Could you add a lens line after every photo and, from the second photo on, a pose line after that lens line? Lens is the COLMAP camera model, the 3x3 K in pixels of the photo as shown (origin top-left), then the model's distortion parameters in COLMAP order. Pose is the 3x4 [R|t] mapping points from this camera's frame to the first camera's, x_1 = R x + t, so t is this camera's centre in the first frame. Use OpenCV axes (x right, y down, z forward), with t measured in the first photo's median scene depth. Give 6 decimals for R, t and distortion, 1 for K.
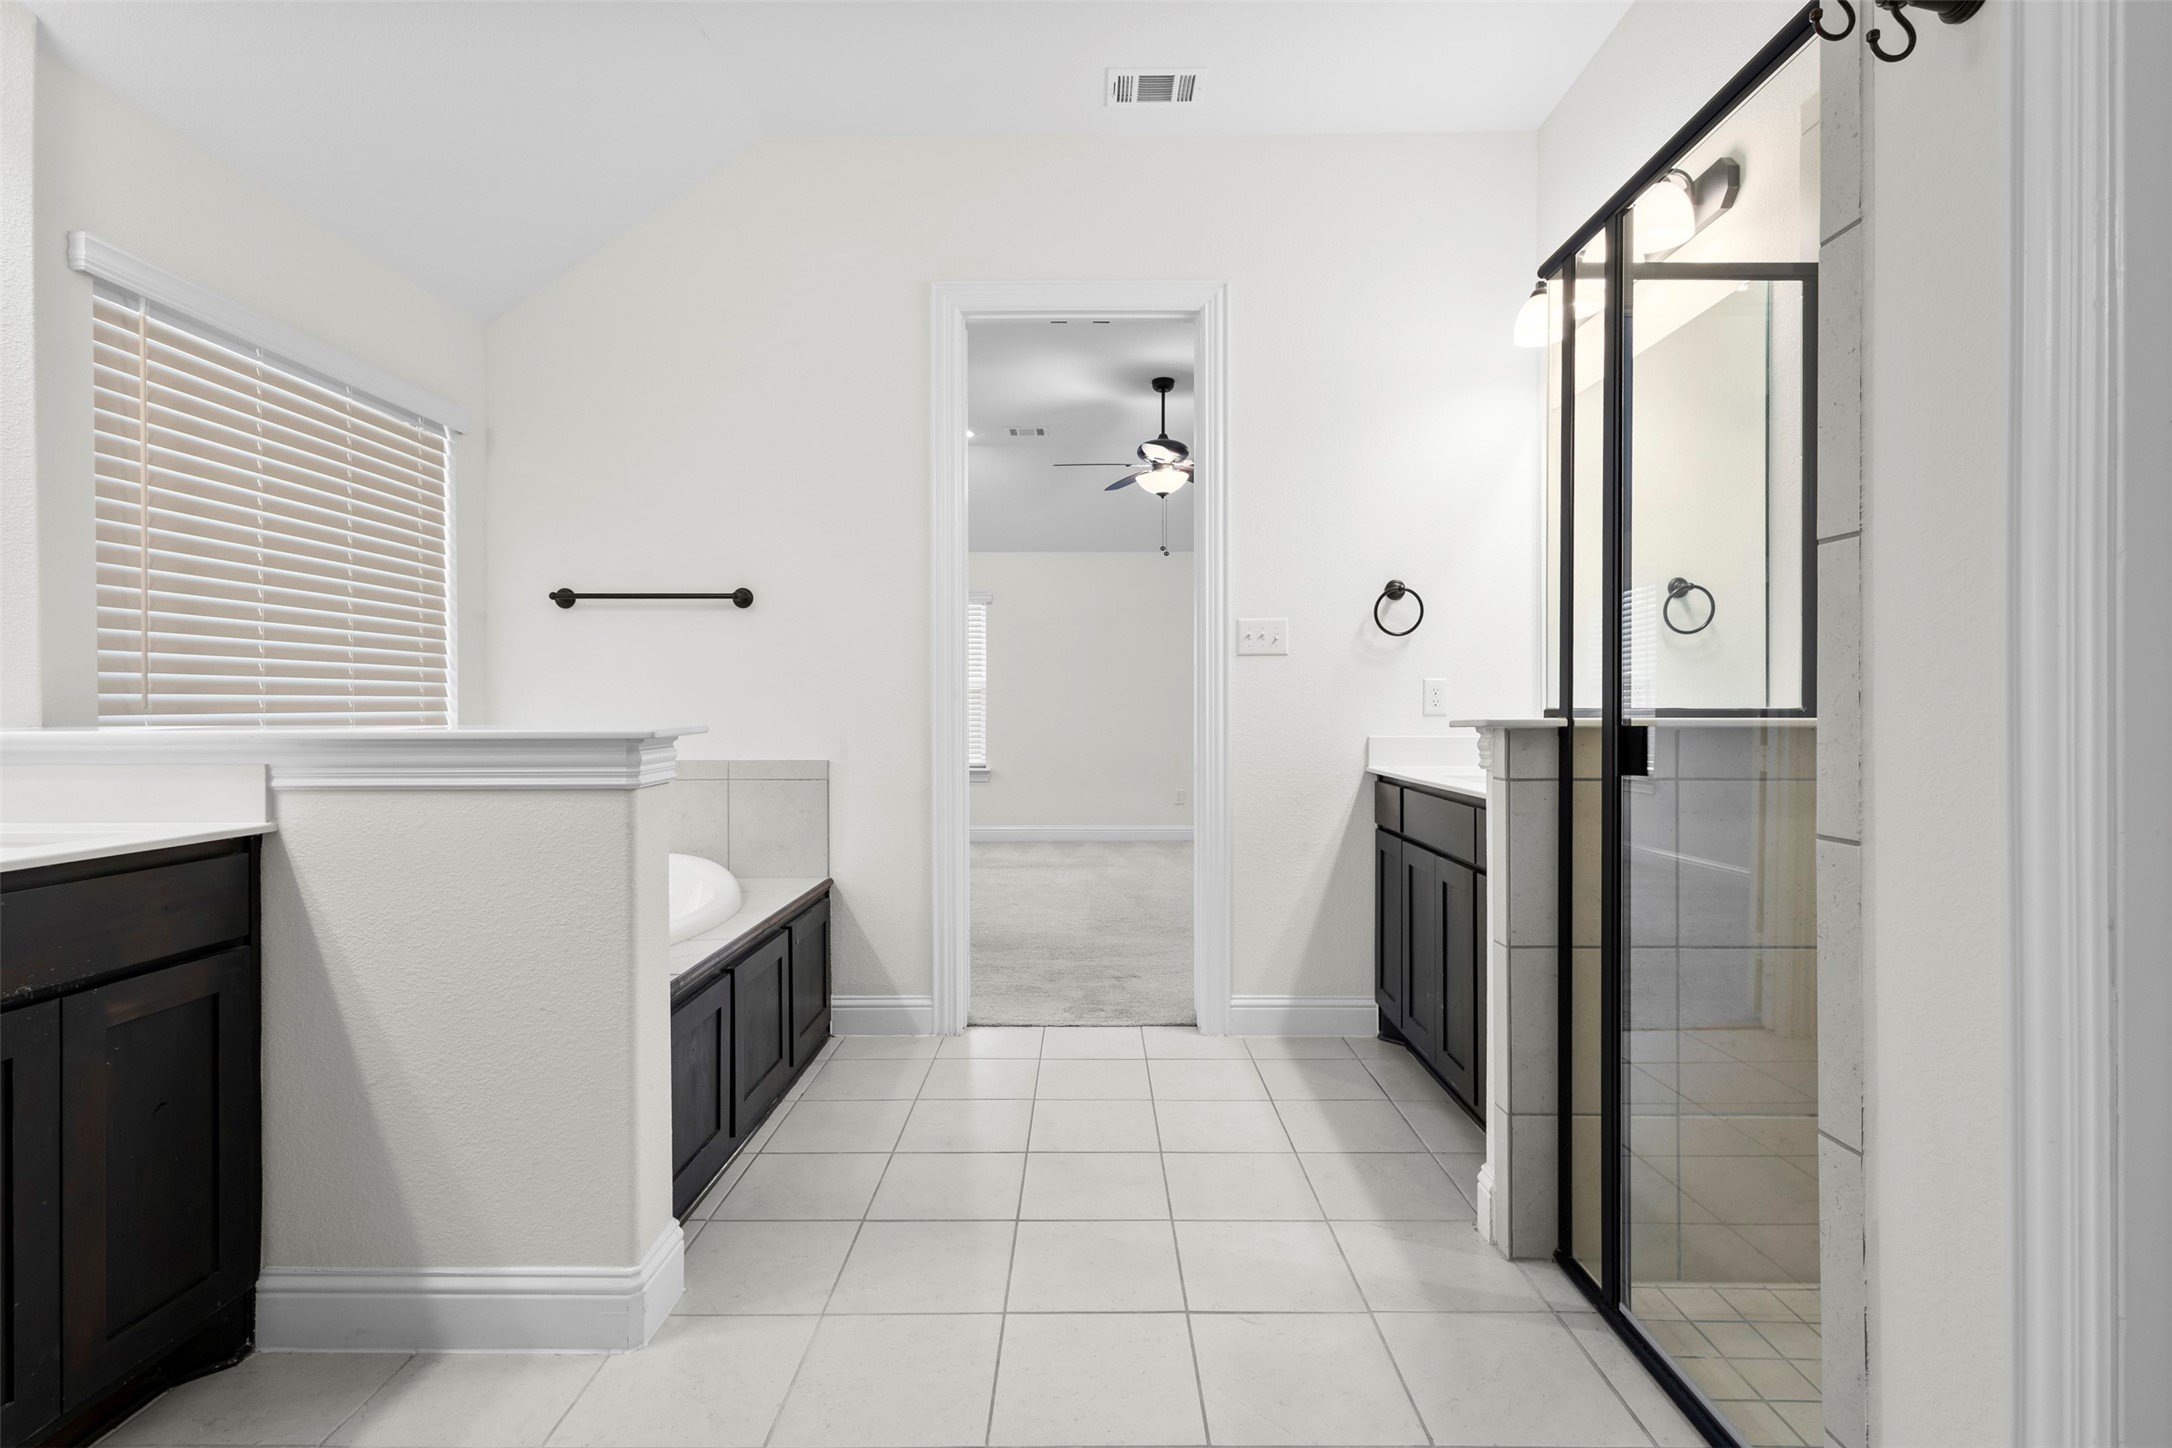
lens RADIAL K [[1007.2, 0, 1088.2], [0, 1007.2, 709.0], [0, 0, 1]] dist [0.012978, -0.005057]
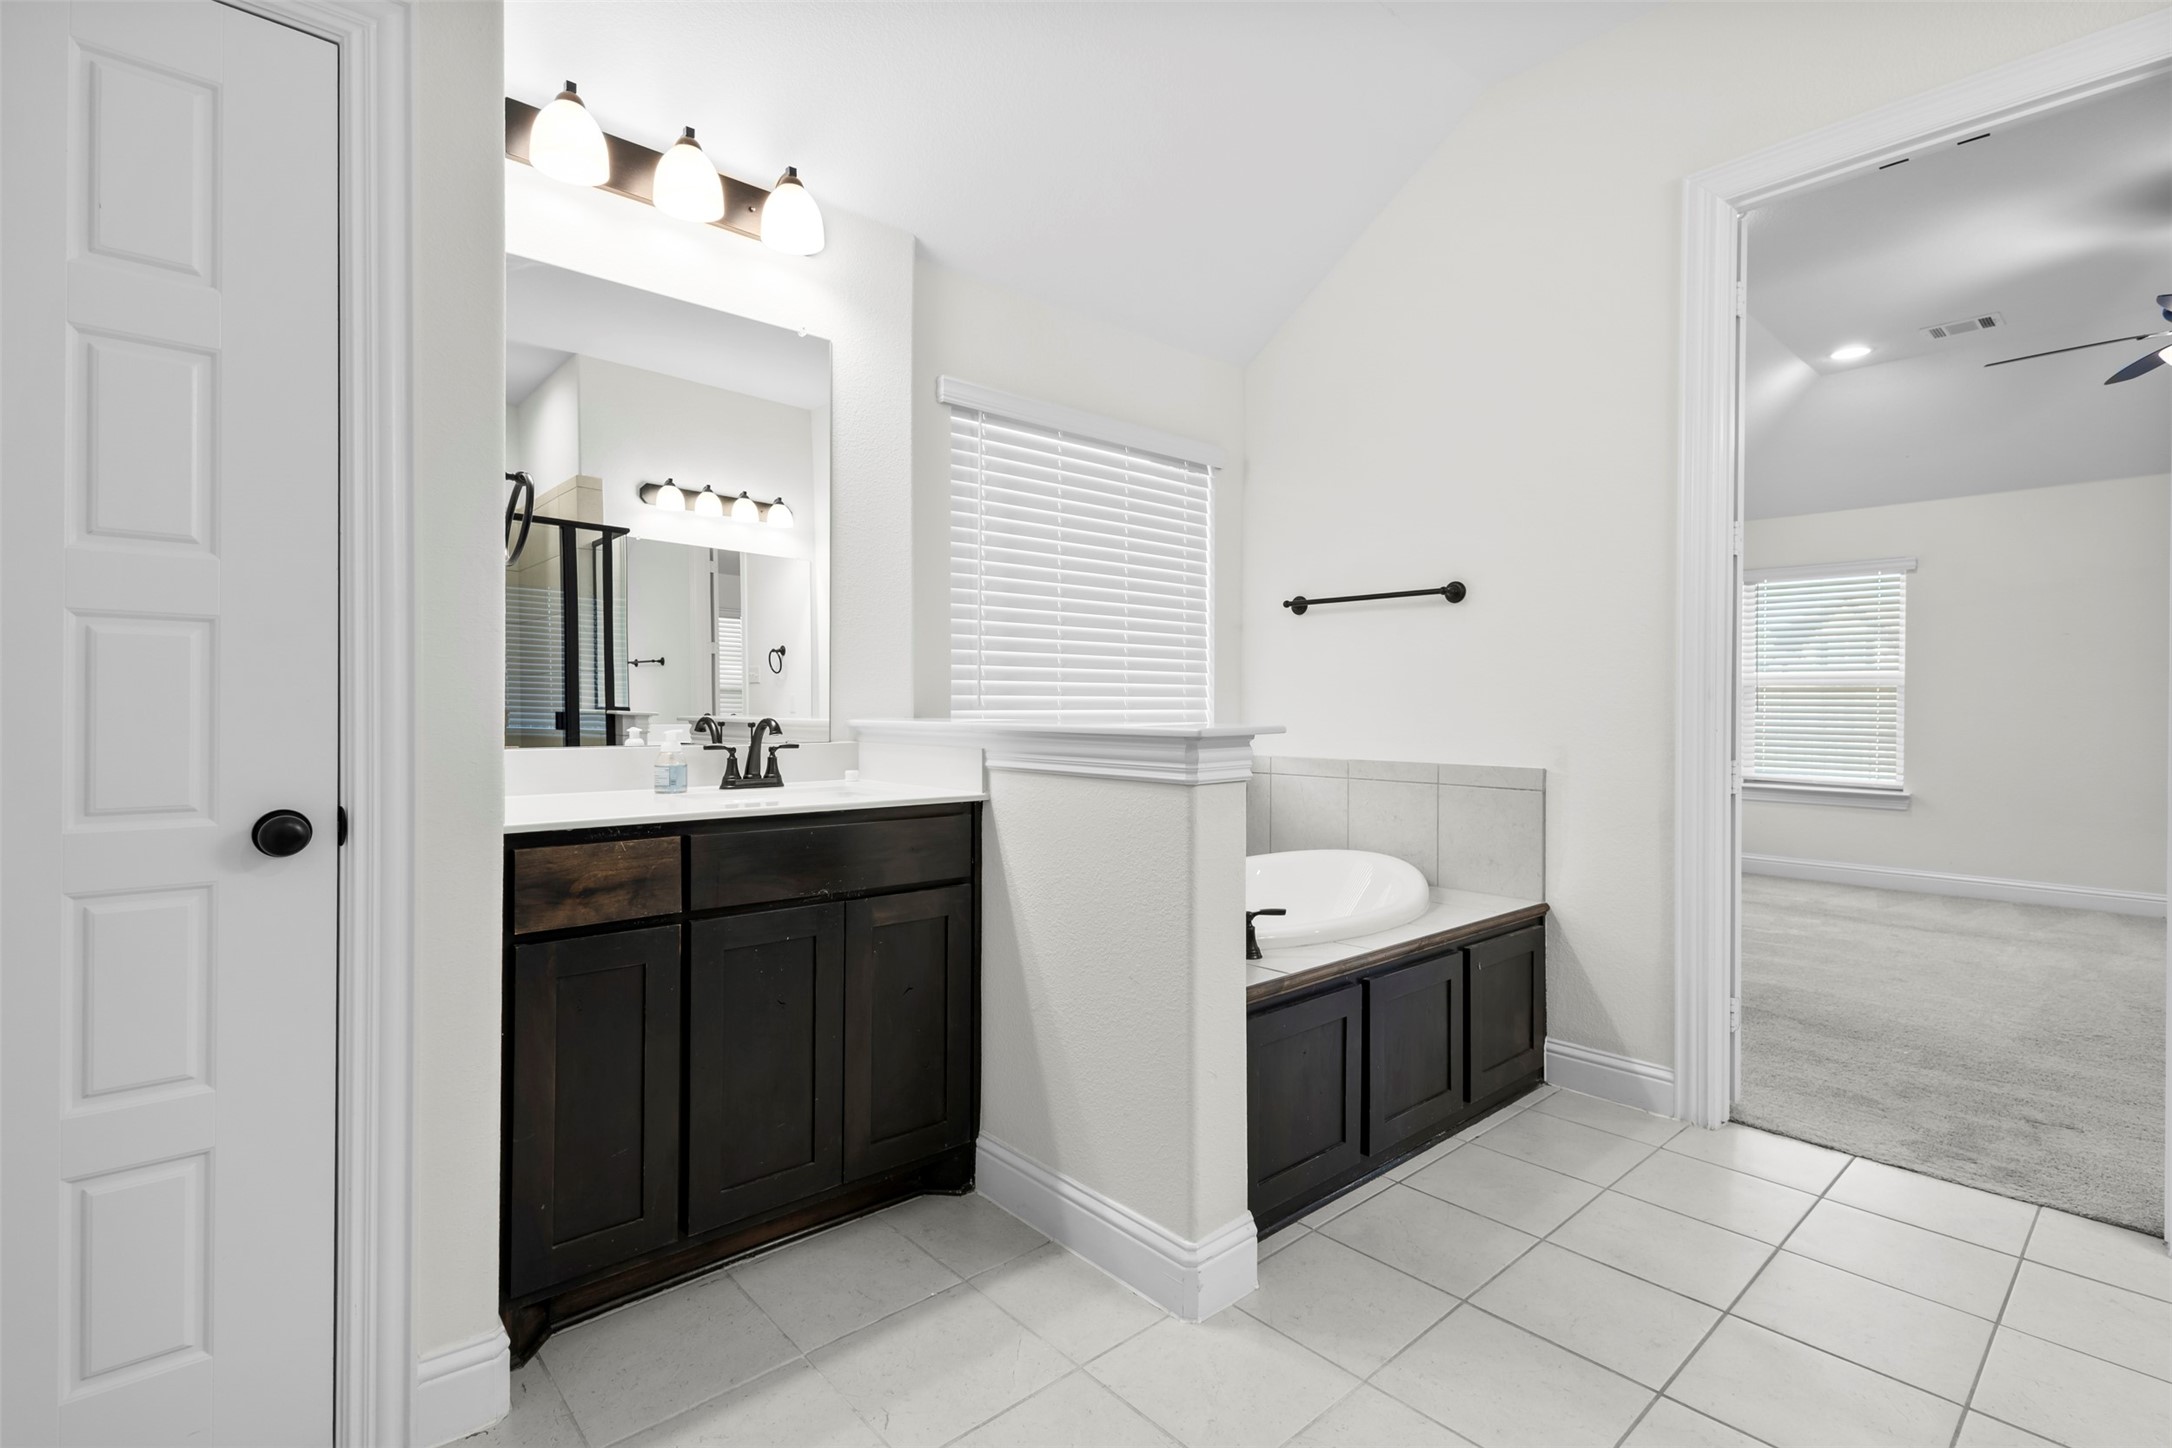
lens RADIAL K [[1007.2, 0, 1087.0], [0, 1007.2, 711.3], [0, 0, 1]] dist [0.012978, -0.005057]
pose [[0.670618, 0.009123, -0.741747, 0.149919], [-0.008067, 0.999955, 0.005005, -0.000731], [0.741759, 0.002627, 0.670661, 0.133411]]
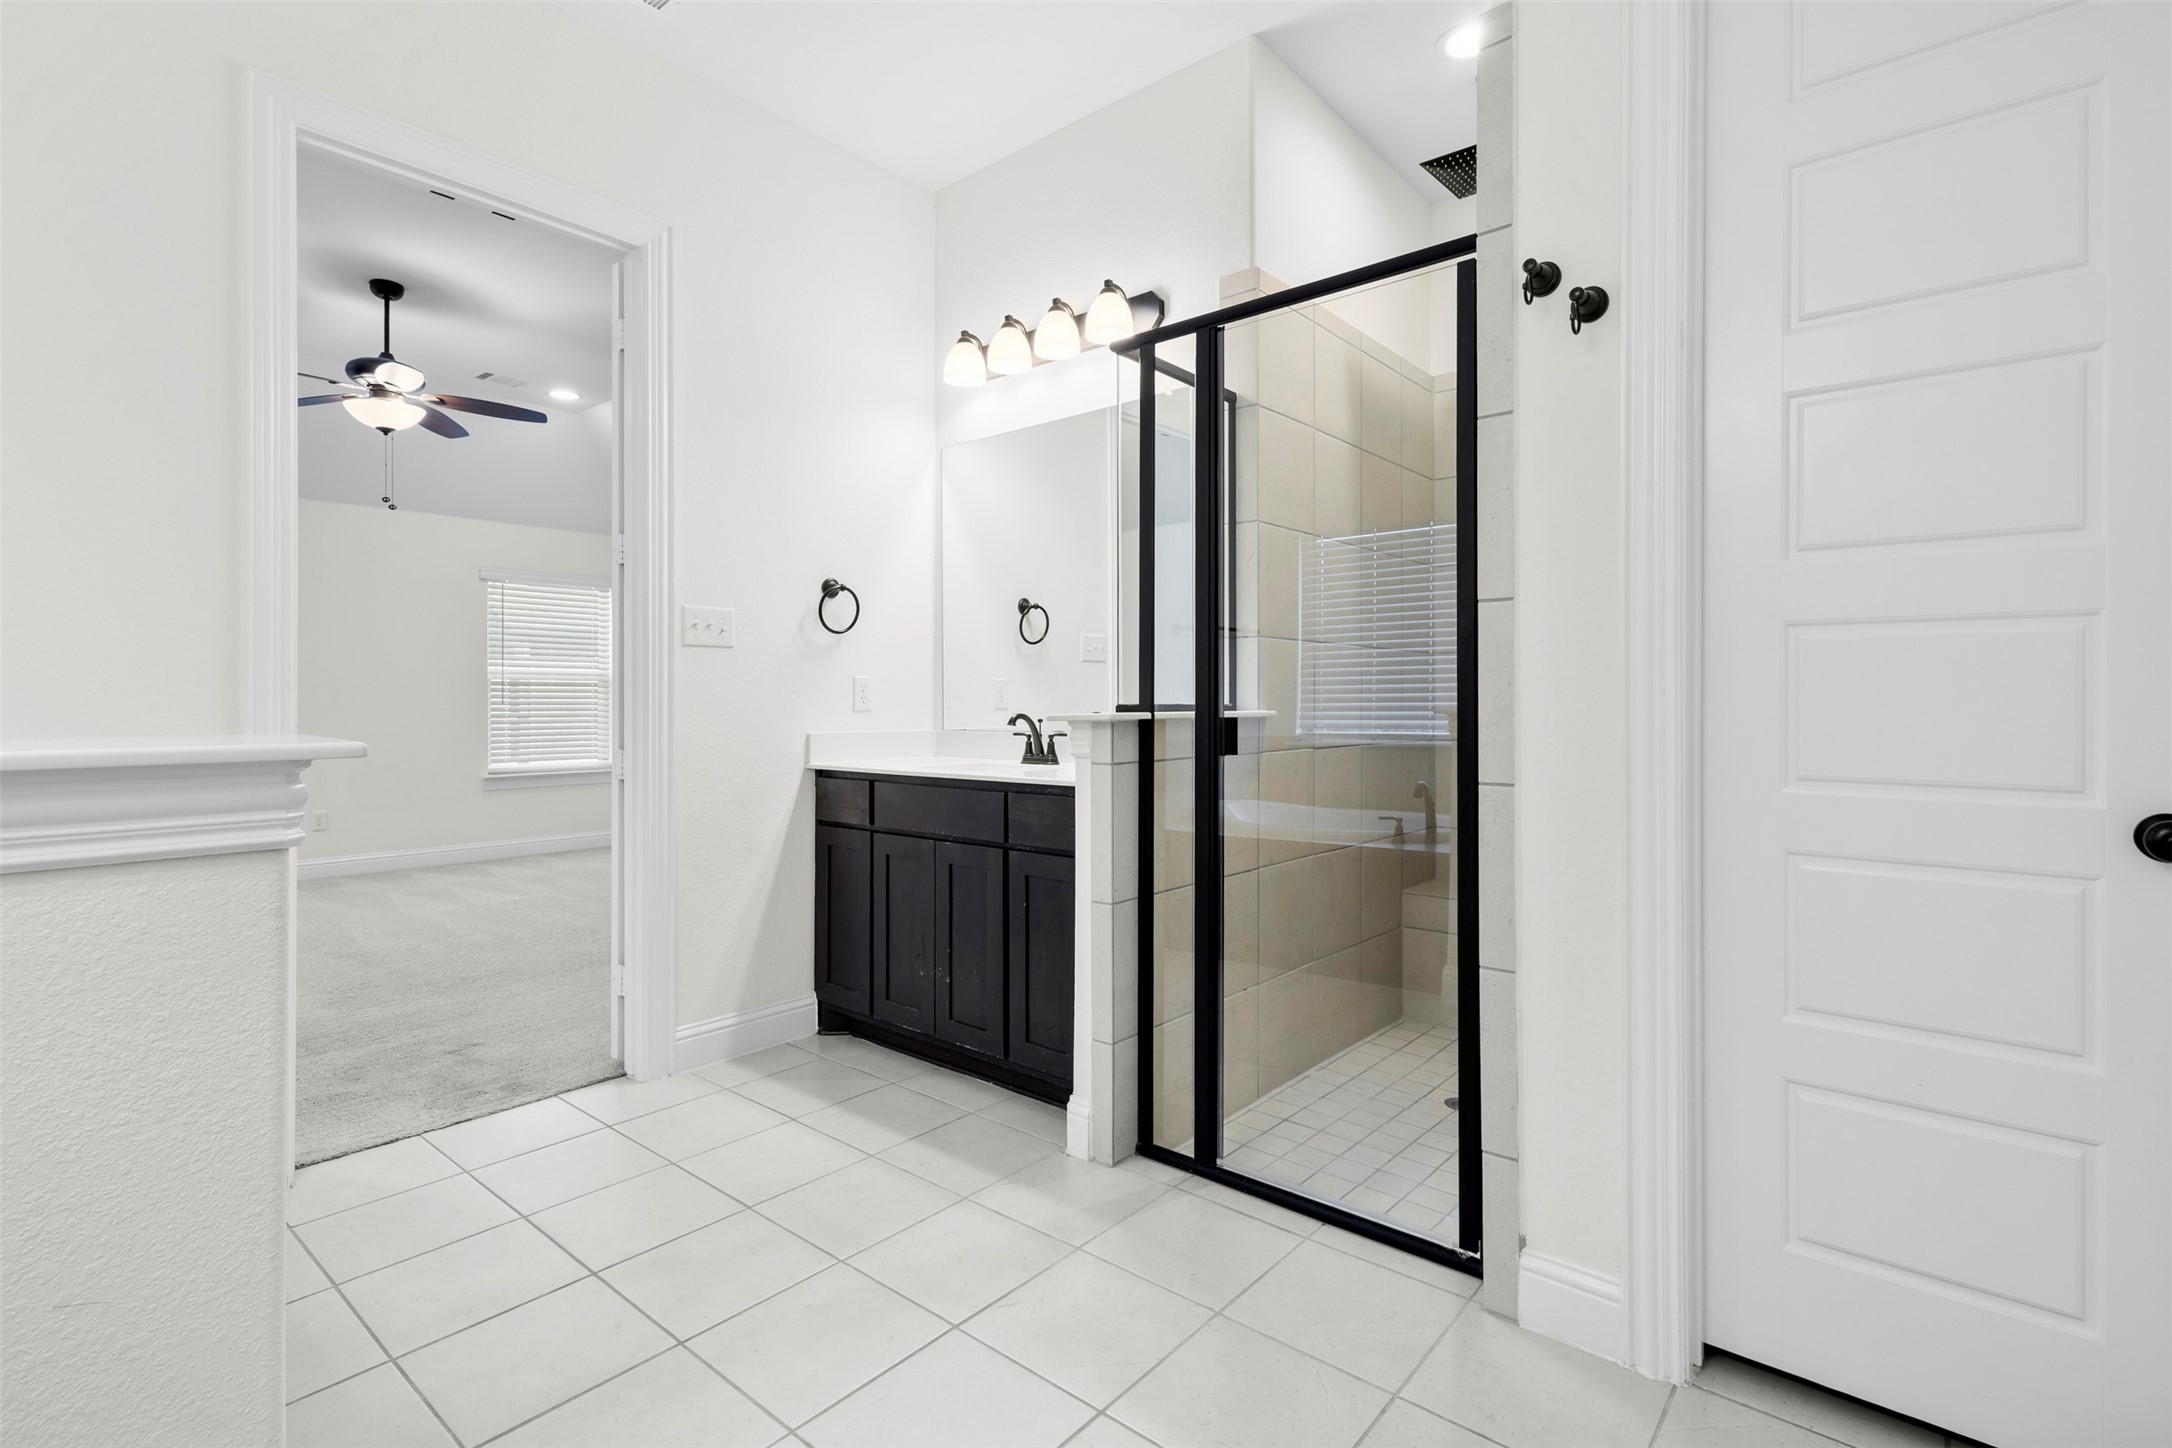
lens RADIAL K [[1007.2, 0, 1088.9], [0, 1007.2, 694.2], [0, 0, 1]] dist [0.012978, -0.005057]
pose [[0.648628, 0.006324, 0.761079, -0.357310], [0.001685, 0.999951, -0.009745, -0.000782], [-0.761103, 0.007603, 0.648586, 0.171200]]
